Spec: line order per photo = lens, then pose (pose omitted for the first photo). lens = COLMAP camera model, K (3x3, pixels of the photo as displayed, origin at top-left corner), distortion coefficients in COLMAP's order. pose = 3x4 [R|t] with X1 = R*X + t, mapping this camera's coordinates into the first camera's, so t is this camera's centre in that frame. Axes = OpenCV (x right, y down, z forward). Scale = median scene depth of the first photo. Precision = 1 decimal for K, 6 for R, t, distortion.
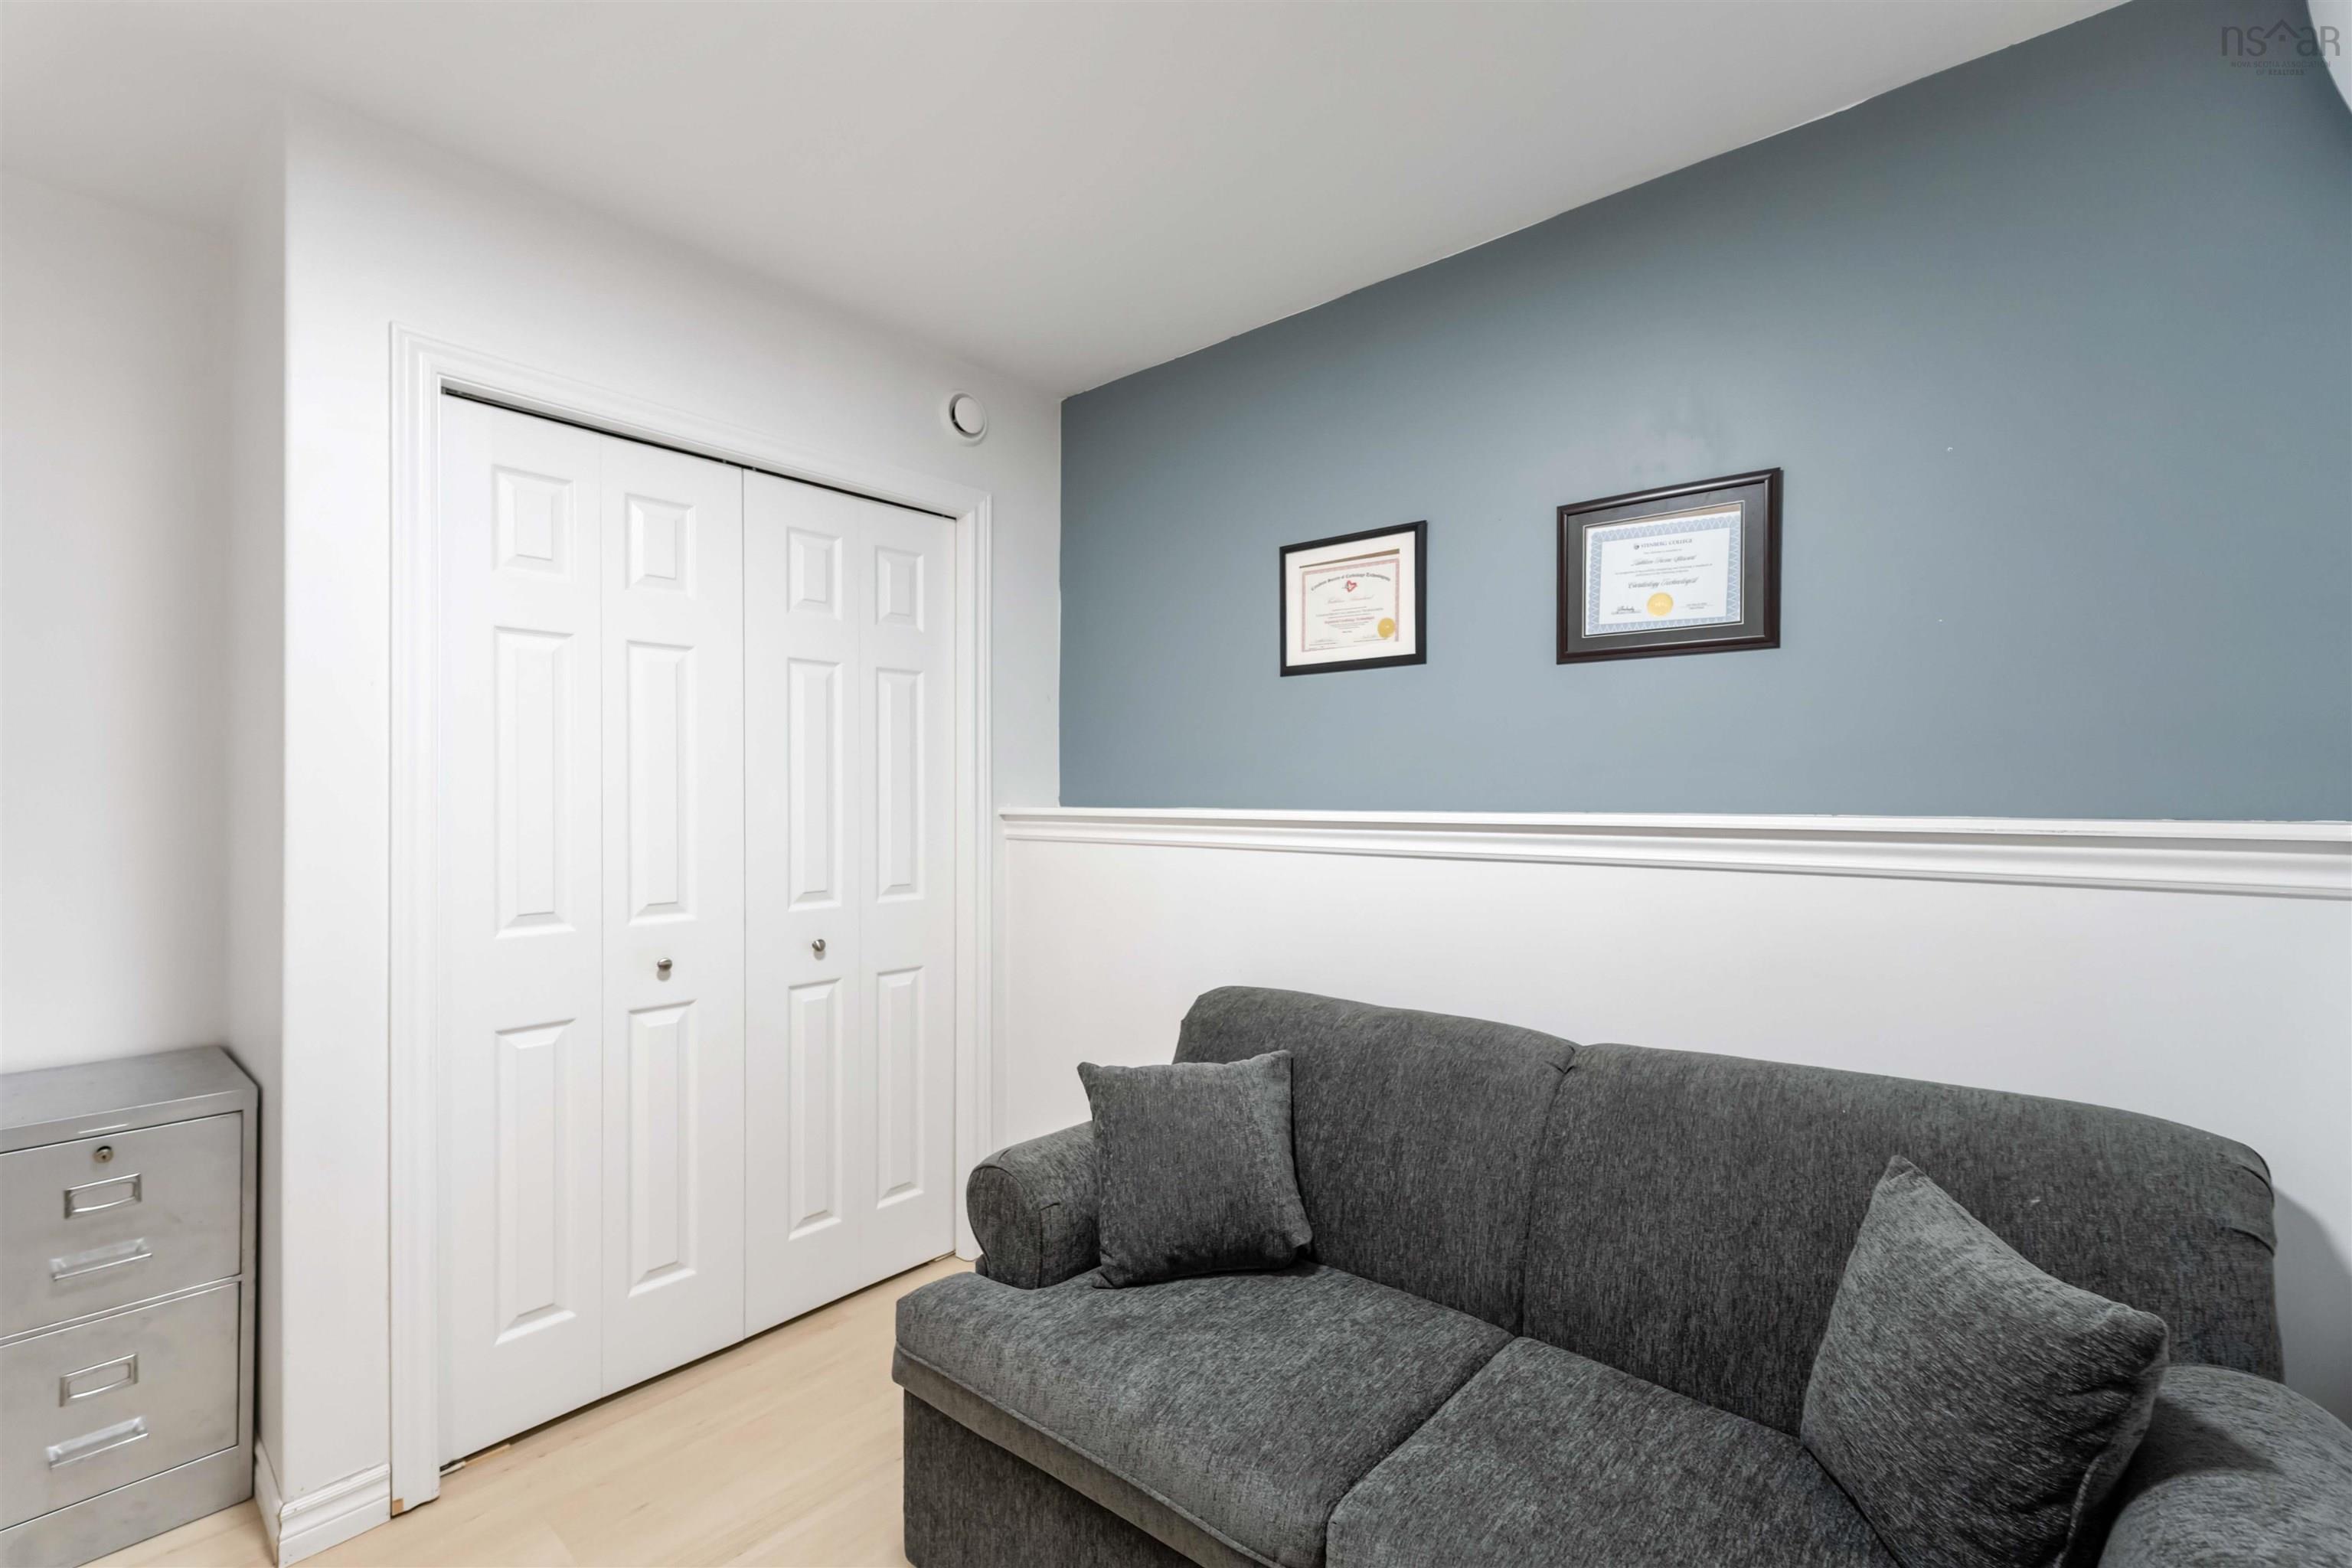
lens RADIAL K [[1052.8, 0, 1176.0], [0, 1052.8, 784.0], [0, 0, 1]] dist [0.040415, -0.000008]
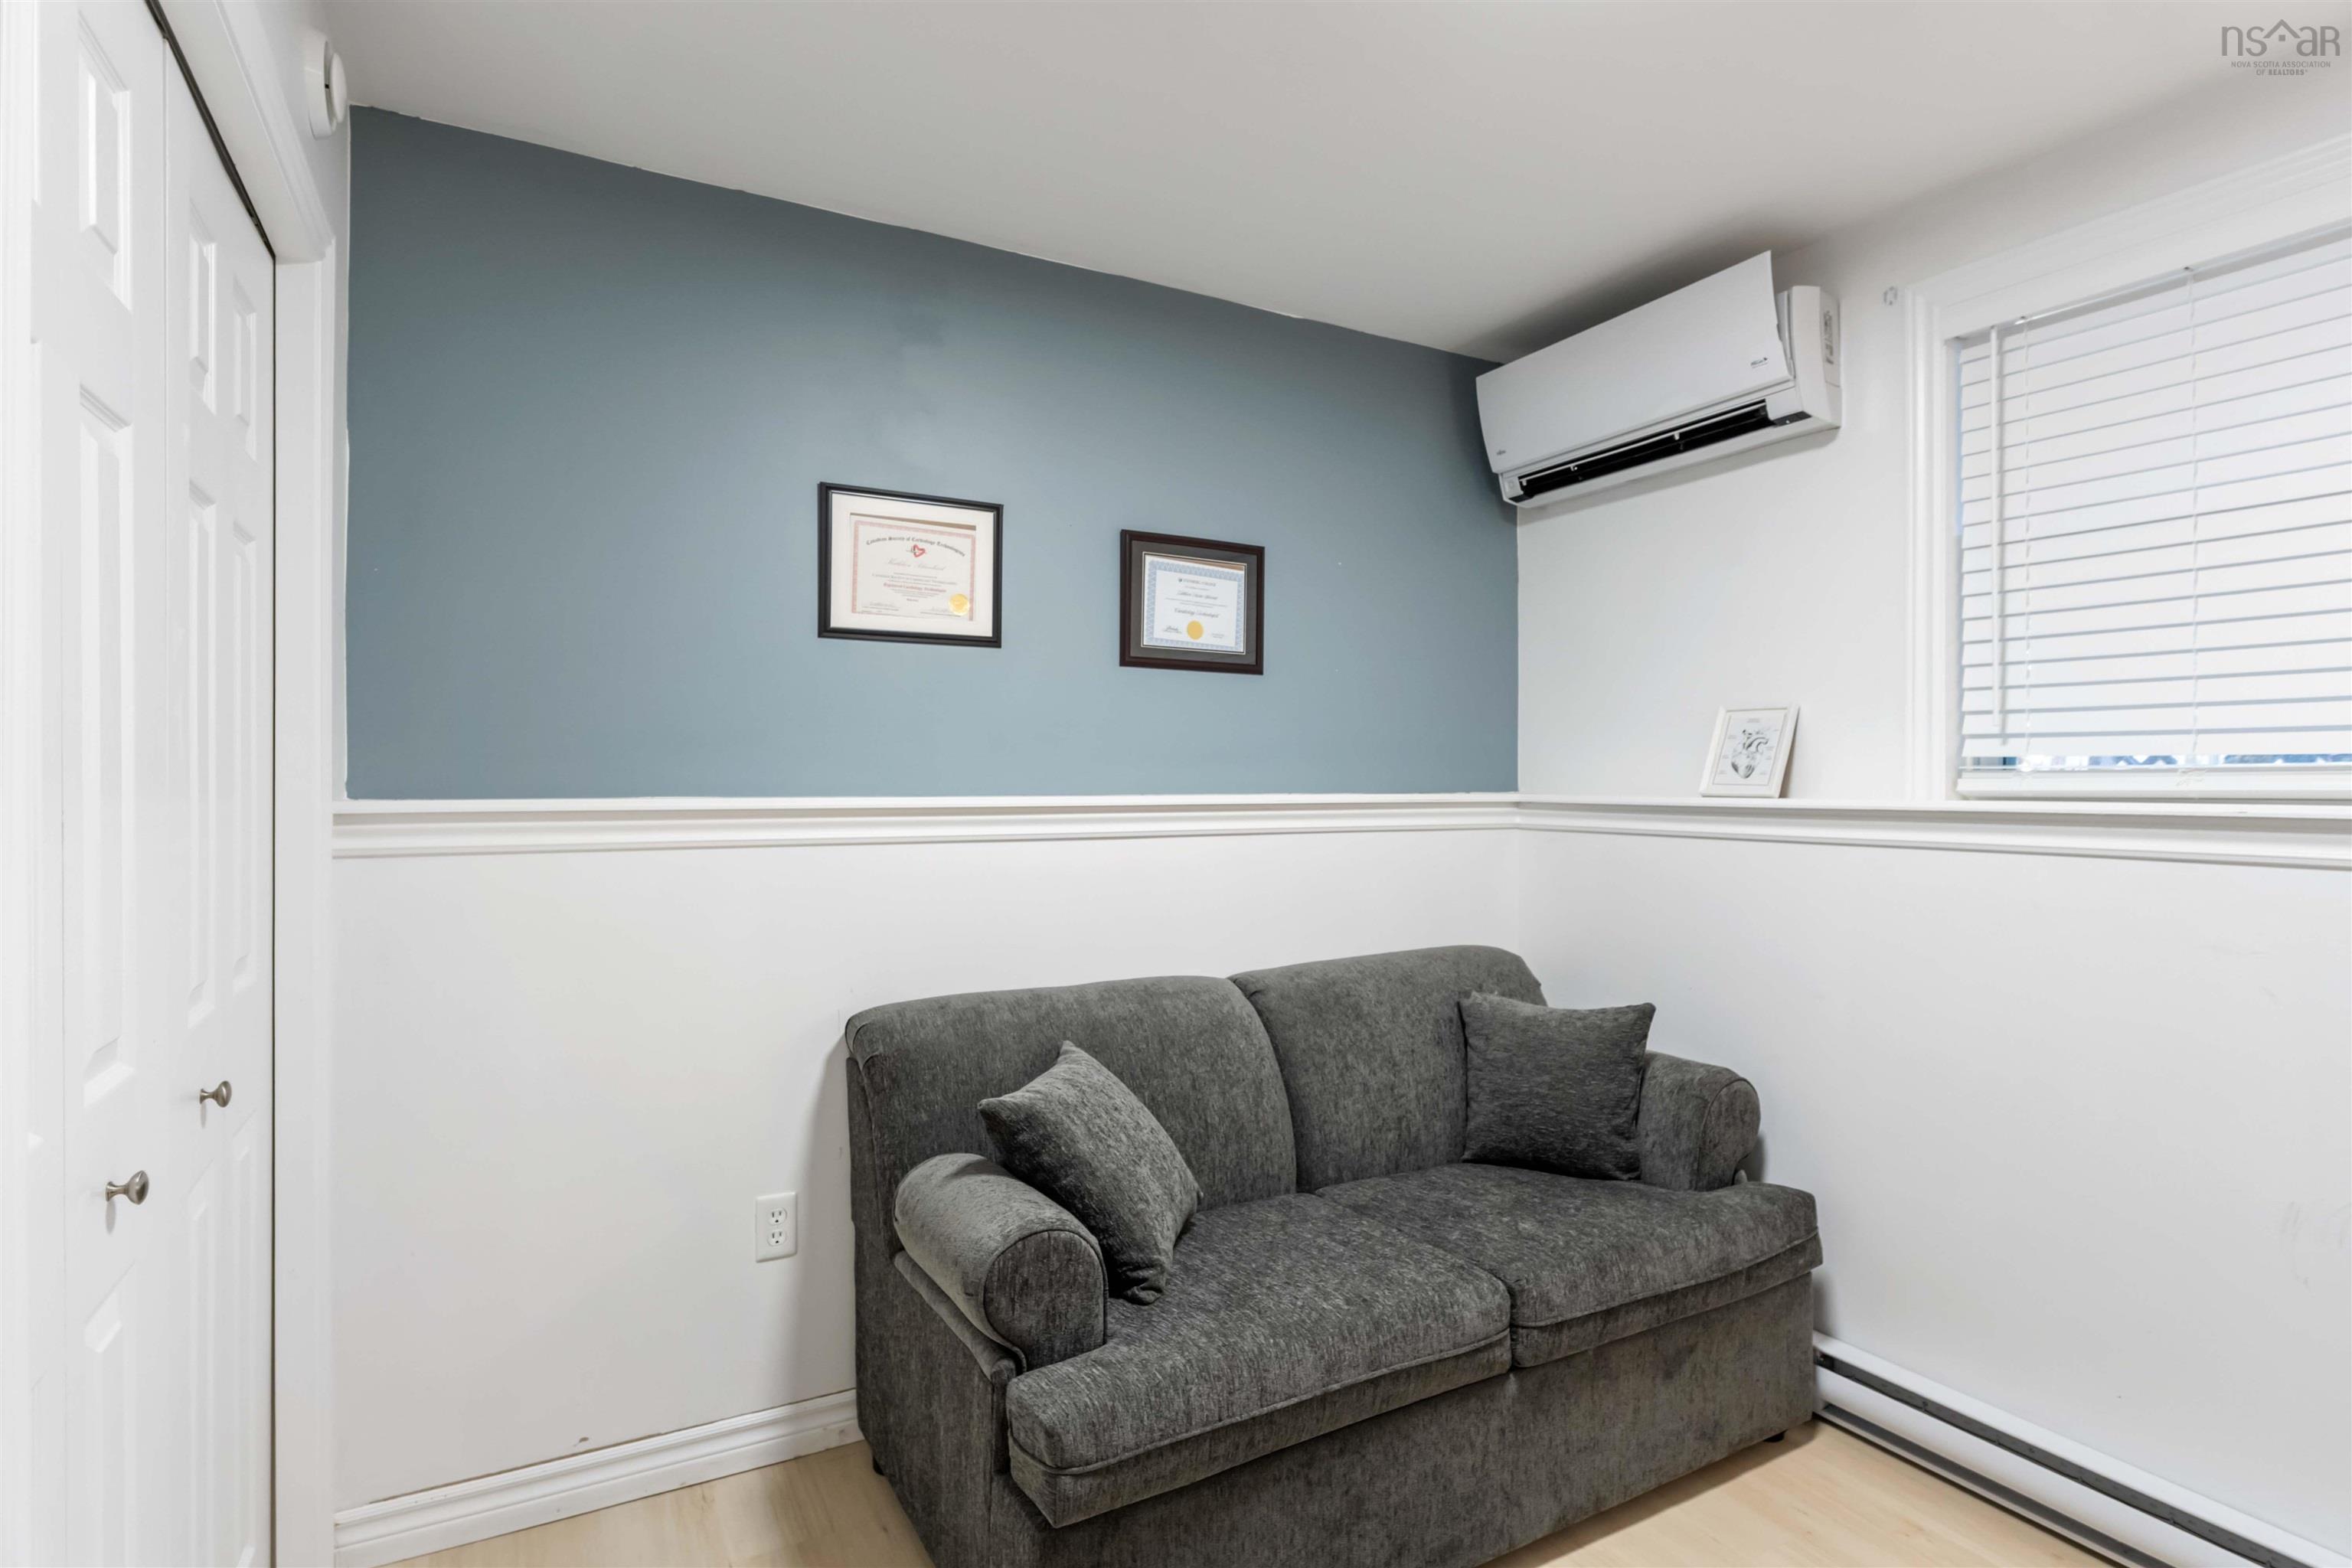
lens RADIAL K [[1173.8, 0, 1176.0], [0, 1173.8, 784.0], [0, 0, 1]] dist [-0.001577, -0.000103]
pose [[0.349386, -0.006980, 0.936953, -0.742197], [-0.013602, 0.999829, 0.012521, -0.002026], [-0.936880, -0.017119, 0.349232, 0.454588]]
